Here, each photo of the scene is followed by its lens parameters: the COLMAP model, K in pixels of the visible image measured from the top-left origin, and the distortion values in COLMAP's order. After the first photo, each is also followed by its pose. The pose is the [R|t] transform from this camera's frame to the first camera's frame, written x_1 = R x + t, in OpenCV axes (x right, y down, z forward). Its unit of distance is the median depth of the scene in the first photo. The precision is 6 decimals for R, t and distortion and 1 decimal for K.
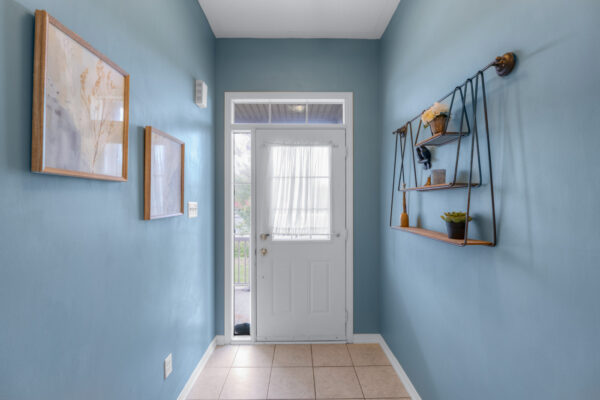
lens RADIAL K [[250.6, 0, 301.3], [0, 250.6, 202.7], [0, 0, 1]] dist [-0.015188, 0.001334]
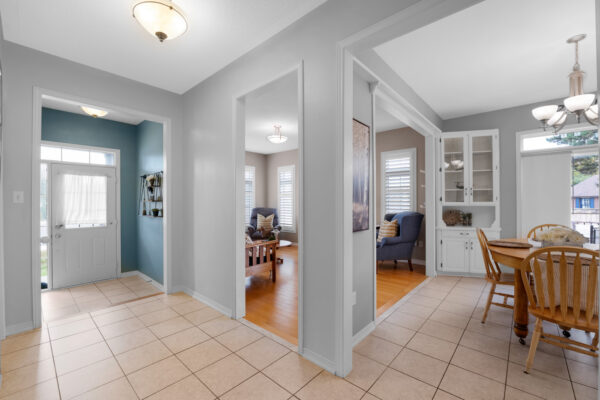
lens RADIAL K [[250.6, 0, 301.8], [0, 250.6, 200.3], [0, 0, 1]] dist [-0.015188, 0.001334]
pose [[0.670446, 0.001552, 0.741957, -0.291664], [0.010415, 0.999880, -0.011503, -0.008559], [-0.741886, 0.015440, 0.670349, -1.387853]]
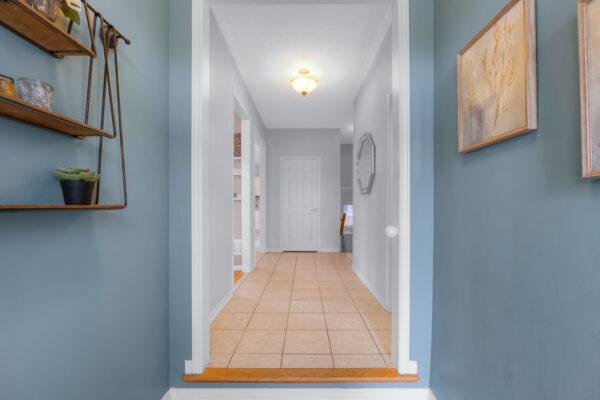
lens RADIAL K [[250.6, 0, 301.6], [0, 250.6, 201.6], [0, 0, 1]] dist [-0.015188, 0.001334]
pose [[-0.999777, -0.003643, 0.020798, -0.018532], [-0.003885, 0.999925, -0.011606, 0.072184], [-0.020754, -0.011684, -0.999716, 0.878925]]
